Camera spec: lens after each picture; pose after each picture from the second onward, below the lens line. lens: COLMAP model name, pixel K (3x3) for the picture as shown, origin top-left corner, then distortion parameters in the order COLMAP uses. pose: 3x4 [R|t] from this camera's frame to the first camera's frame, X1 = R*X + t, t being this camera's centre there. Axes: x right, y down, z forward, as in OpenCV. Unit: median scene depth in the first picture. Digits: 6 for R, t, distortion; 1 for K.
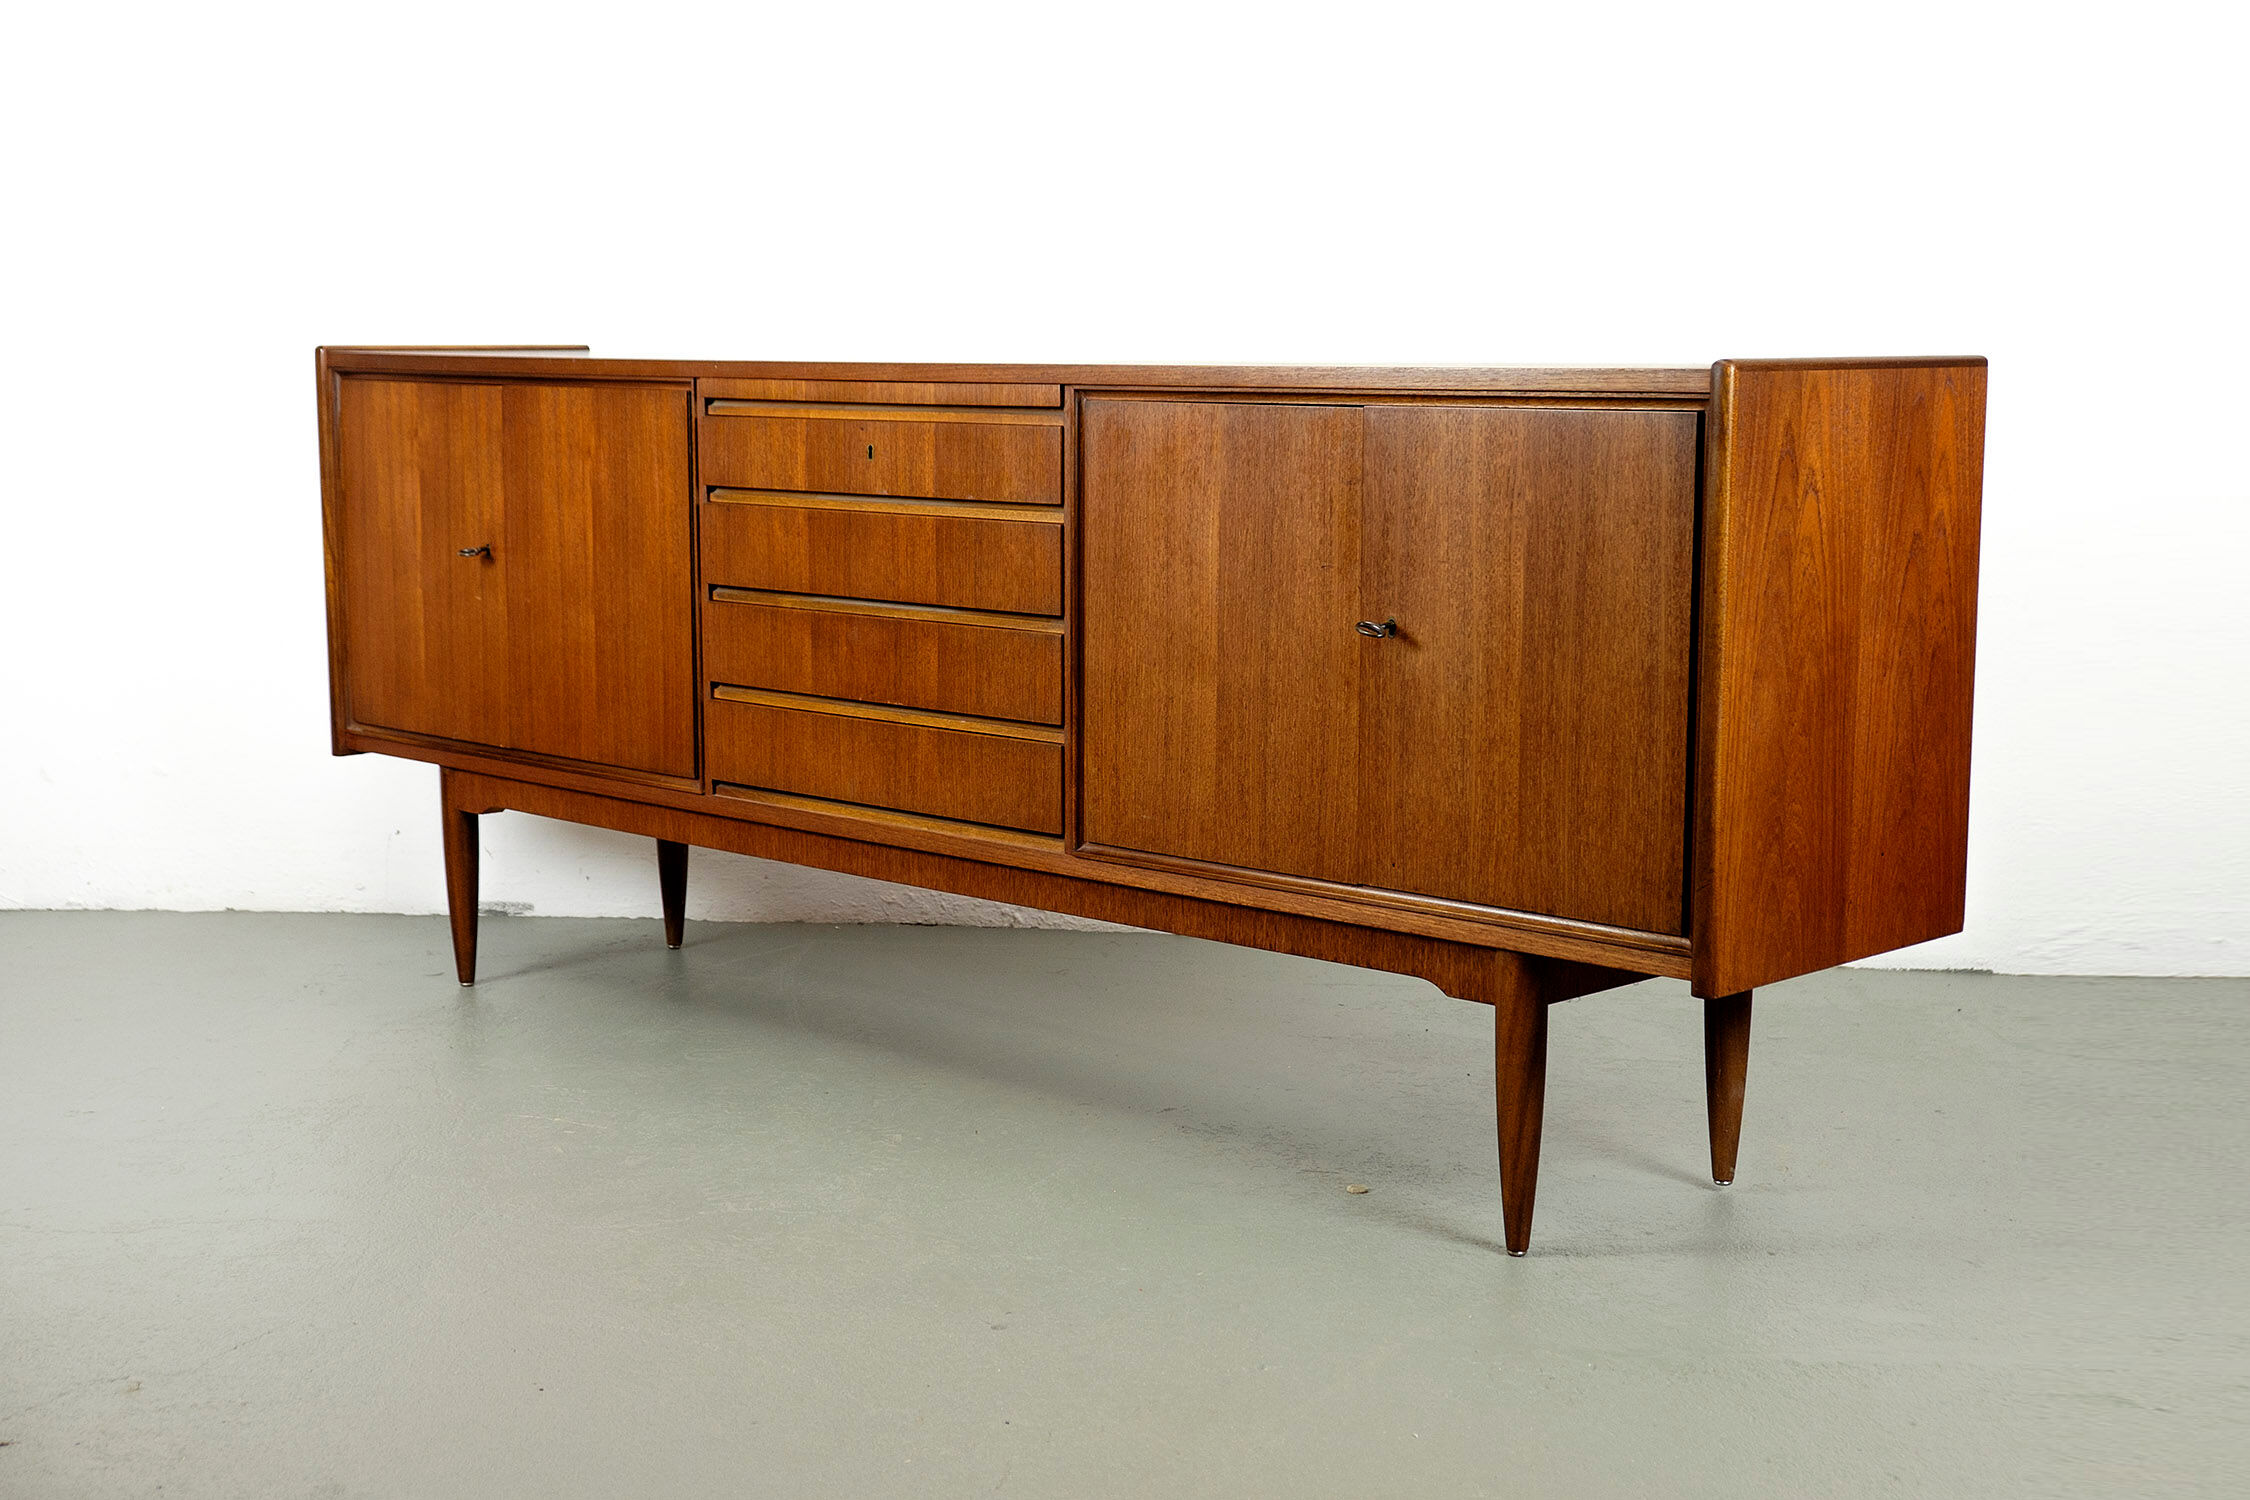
lens RADIAL K [[2956.8, 0, 1125.0], [0, 2956.8, 750.0], [0, 0, 1]] dist [0.015597, 0.003592]
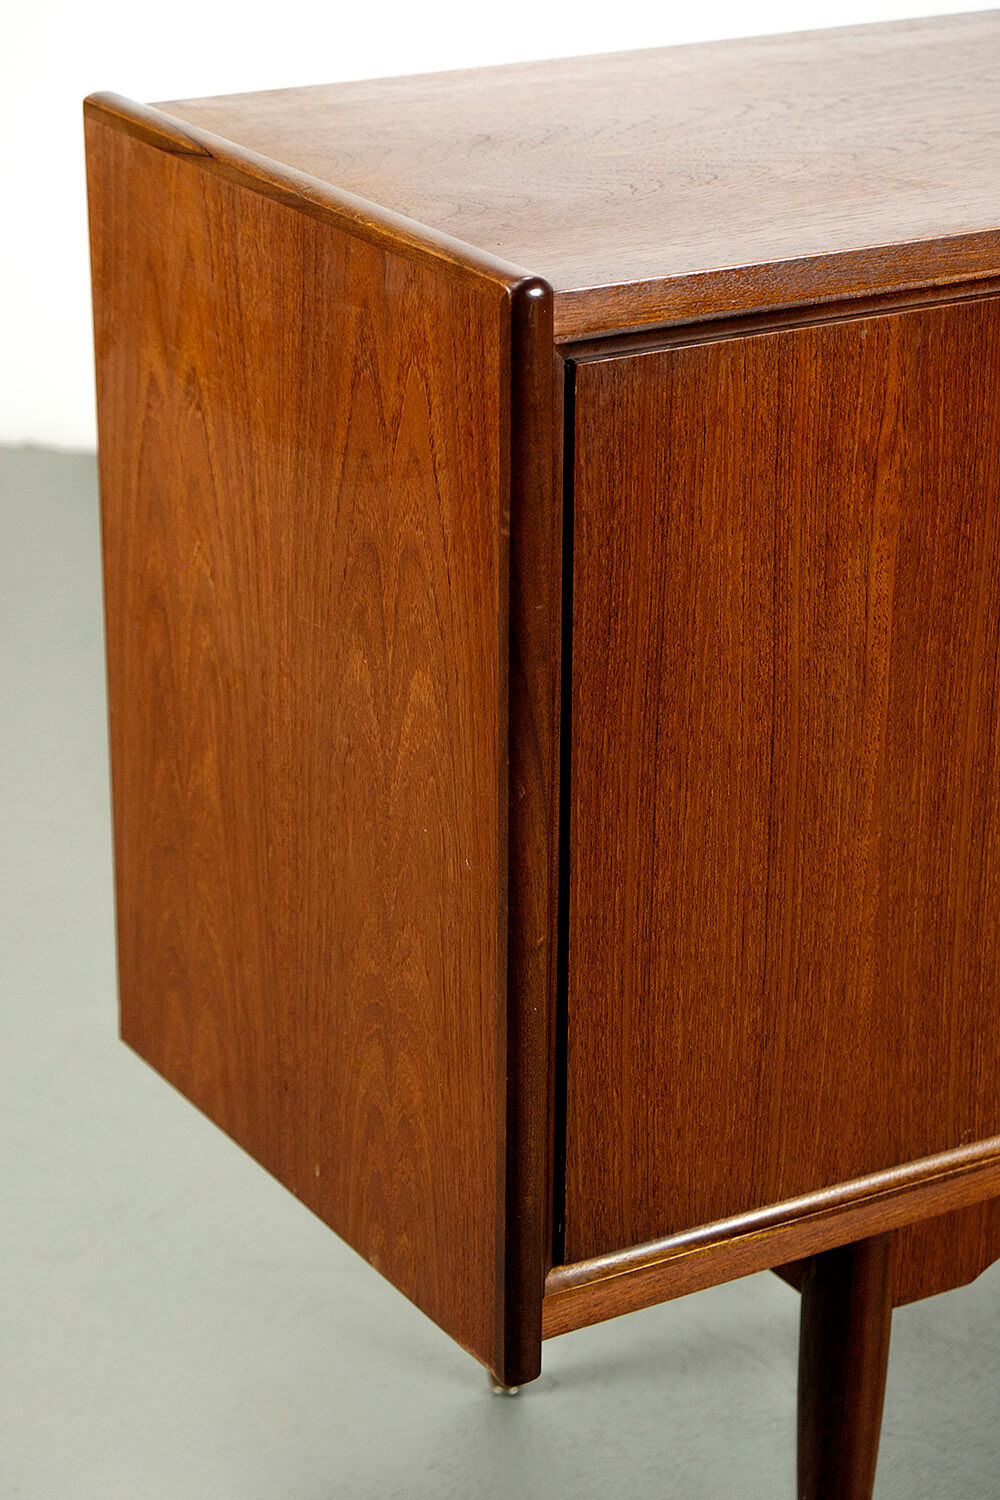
lens RADIAL K [[3649.9, 0, 500.0], [0, 3649.9, 750.0], [0, 0, 1]] dist [-0.052025, 0.442151]
pose [[0.266748, -0.371097, 0.889456, -0.854180], [0.120300, 0.928499, 0.351308, -0.303171], [-0.956229, 0.013291, 0.292319, 1.171049]]
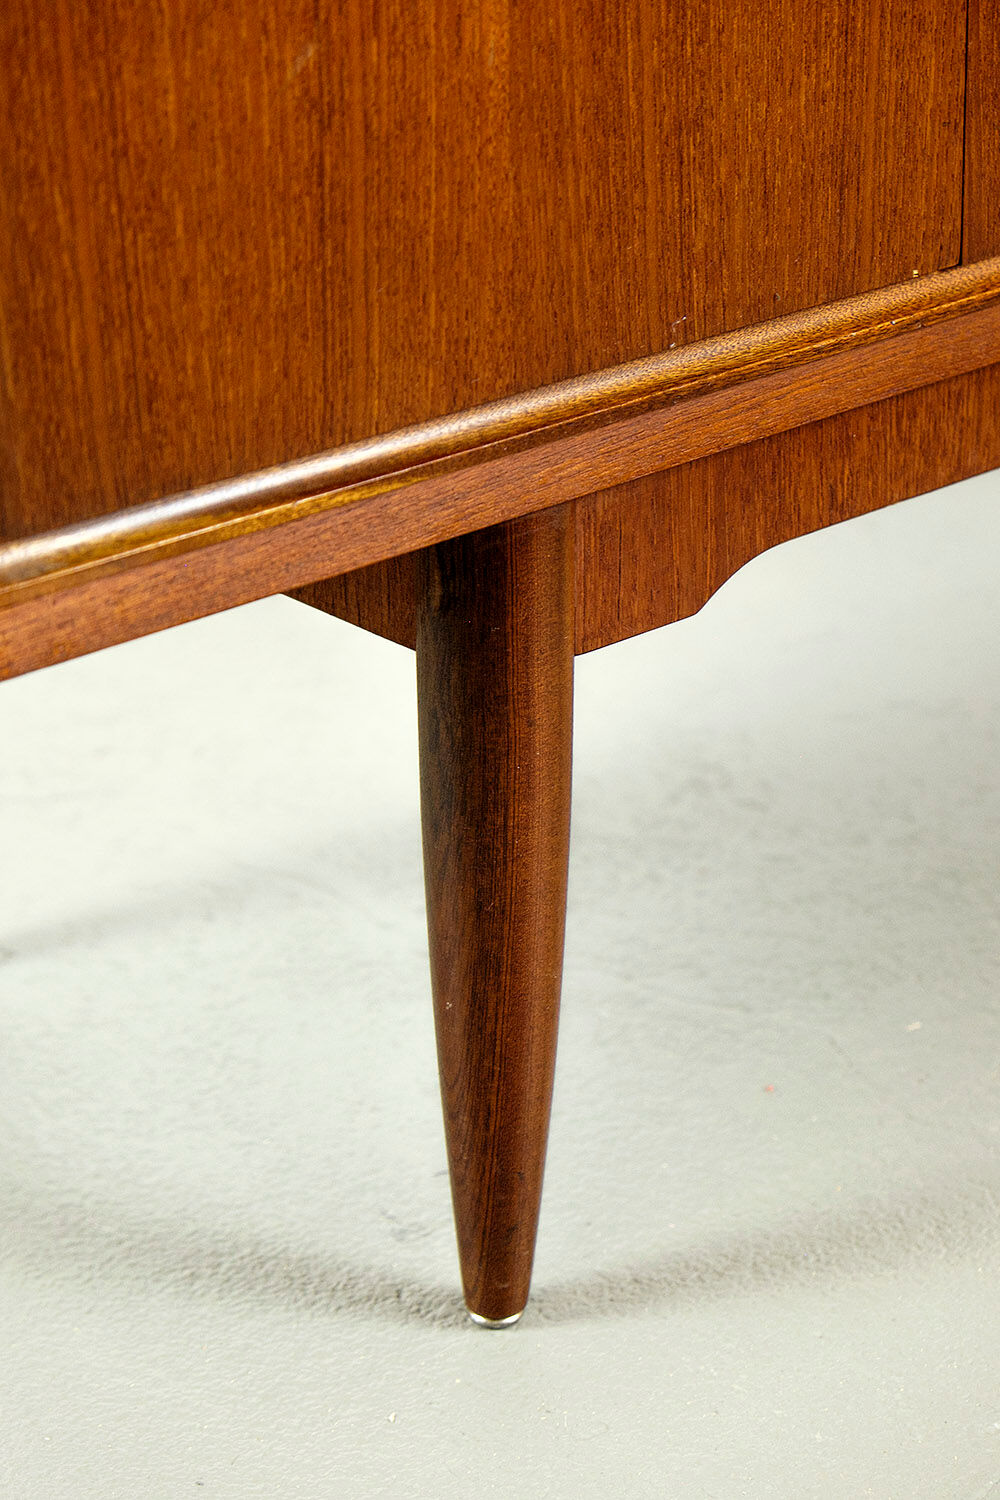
lens RADIAL K [[3687.3, 0, 500.0], [0, 3687.3, 750.0], [0, 0, 1]] dist [0.078167, 0.742178]
pose [[0.088133, -0.416094, 0.905040, -0.645289], [0.146532, 0.904107, 0.401396, -0.120277], [-0.985272, 0.097241, 0.140653, 1.249957]]
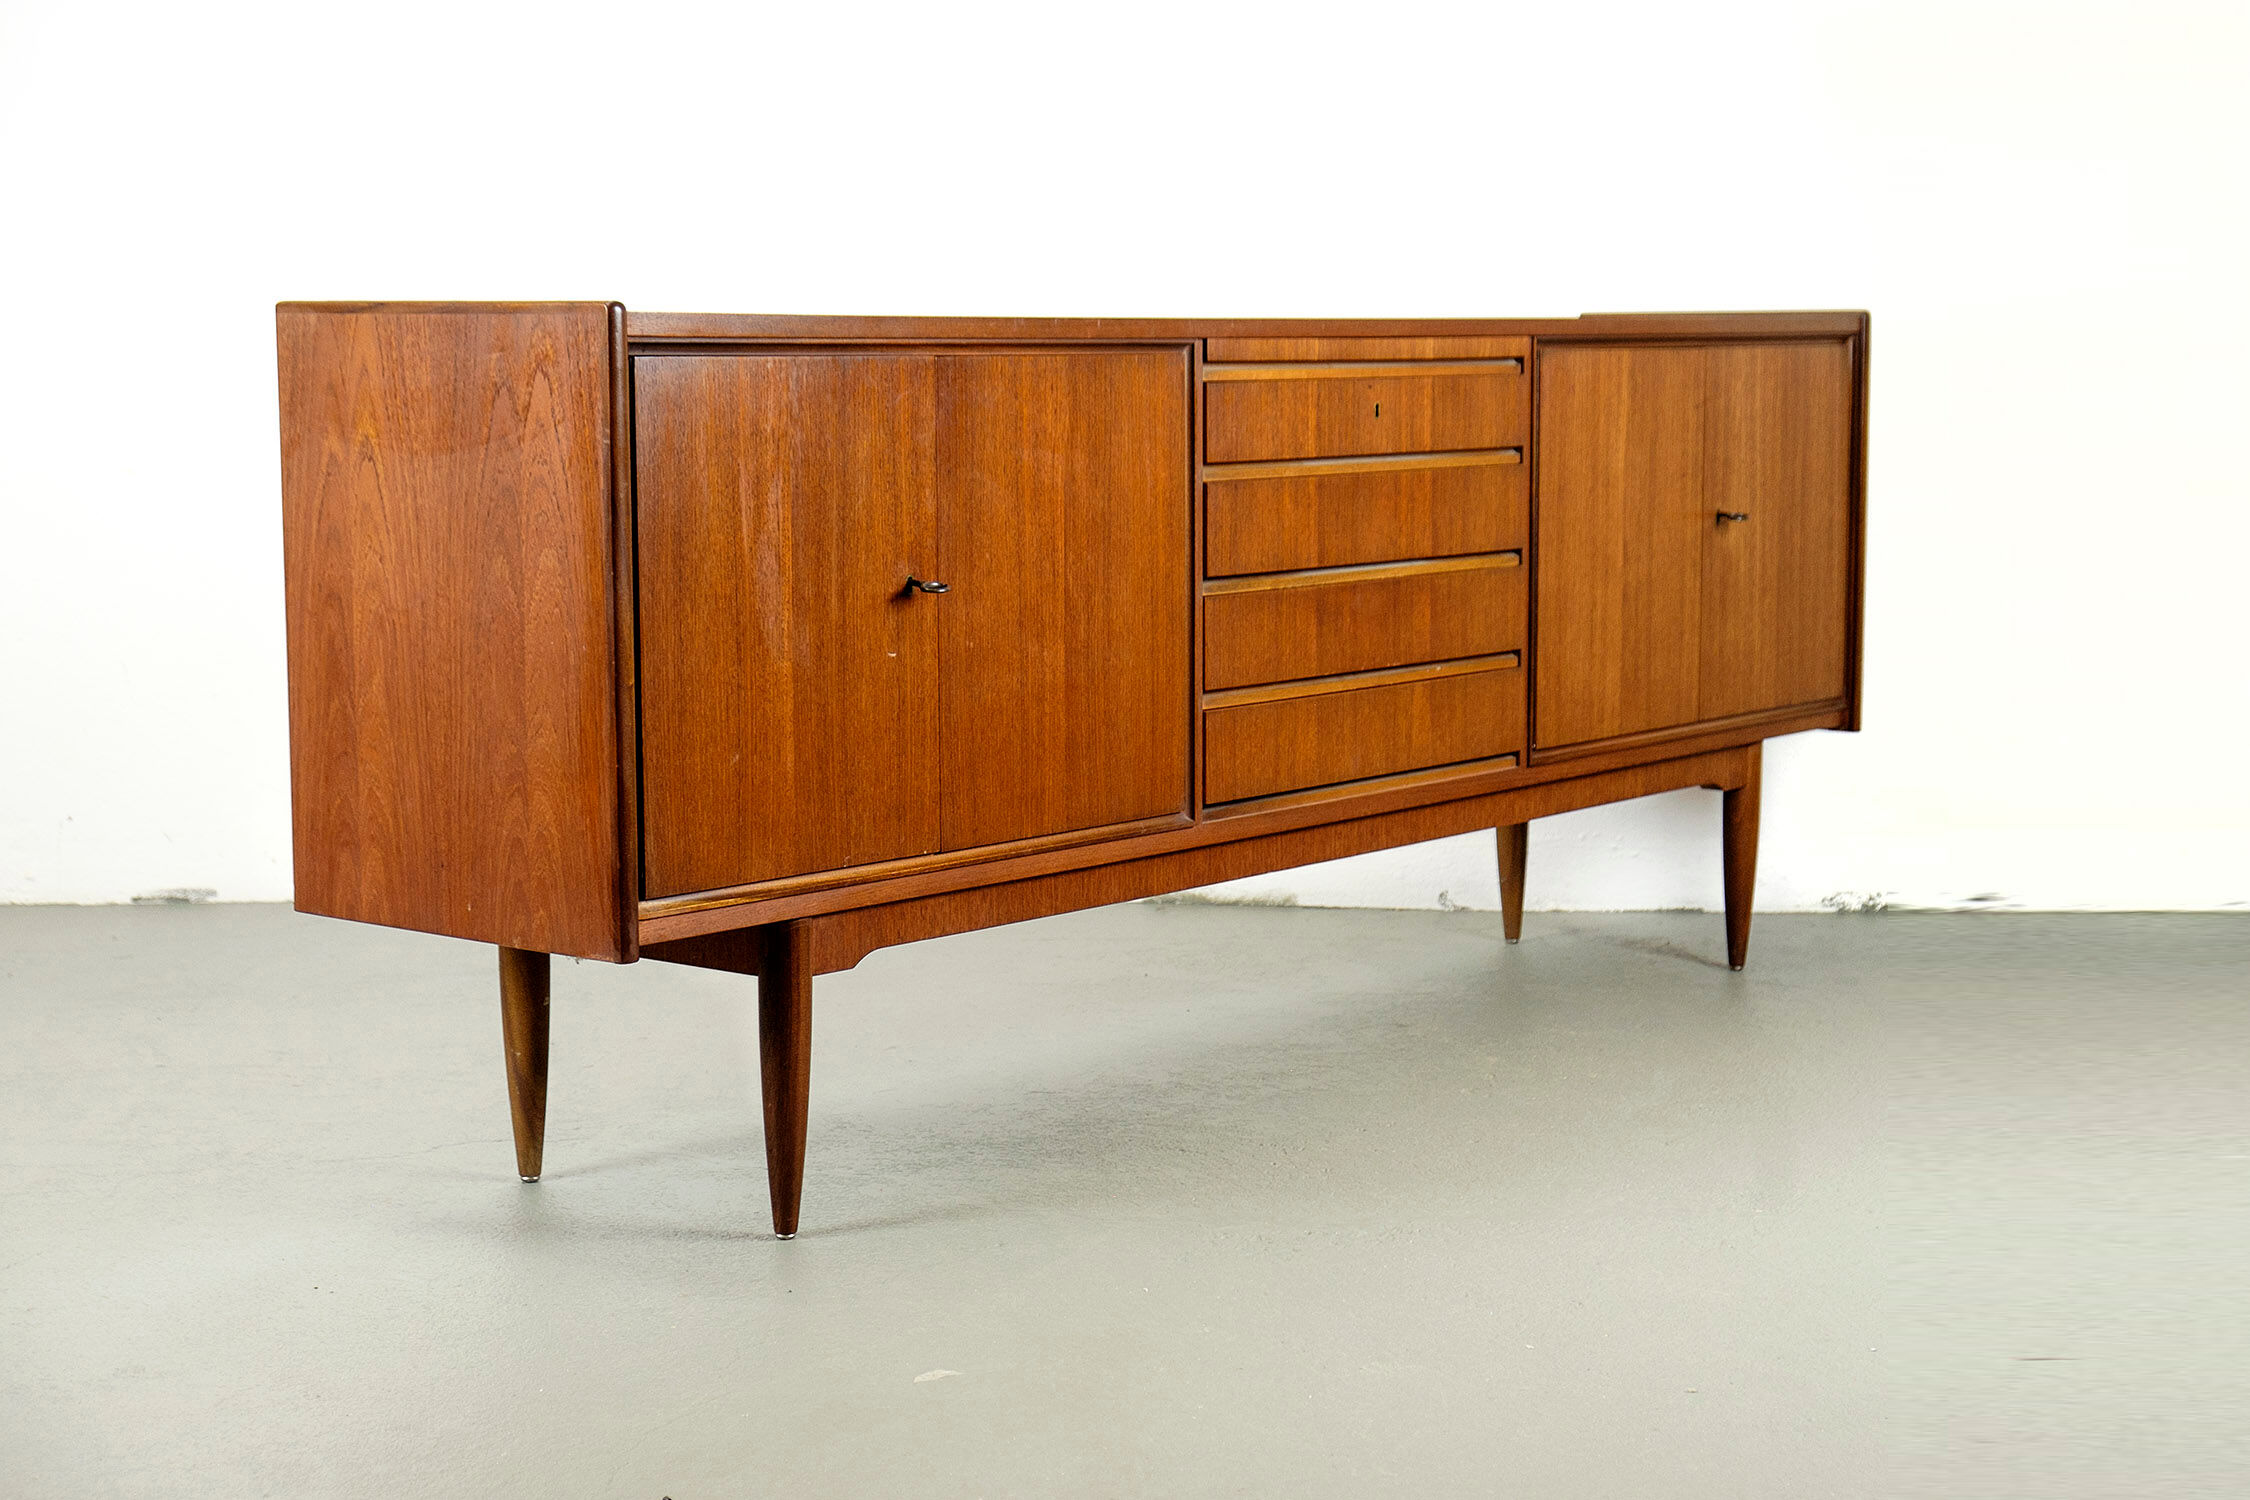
lens RADIAL K [[3642.3, 0, 1125.0], [0, 3642.3, 750.0], [0, 0, 1]] dist [-0.058460, -0.027509]
pose [[-0.077515, -0.129654, 0.988525, -1.370345], [0.127765, 0.982041, 0.138822, -0.180504], [-0.988771, 0.137060, -0.059557, 1.258266]]
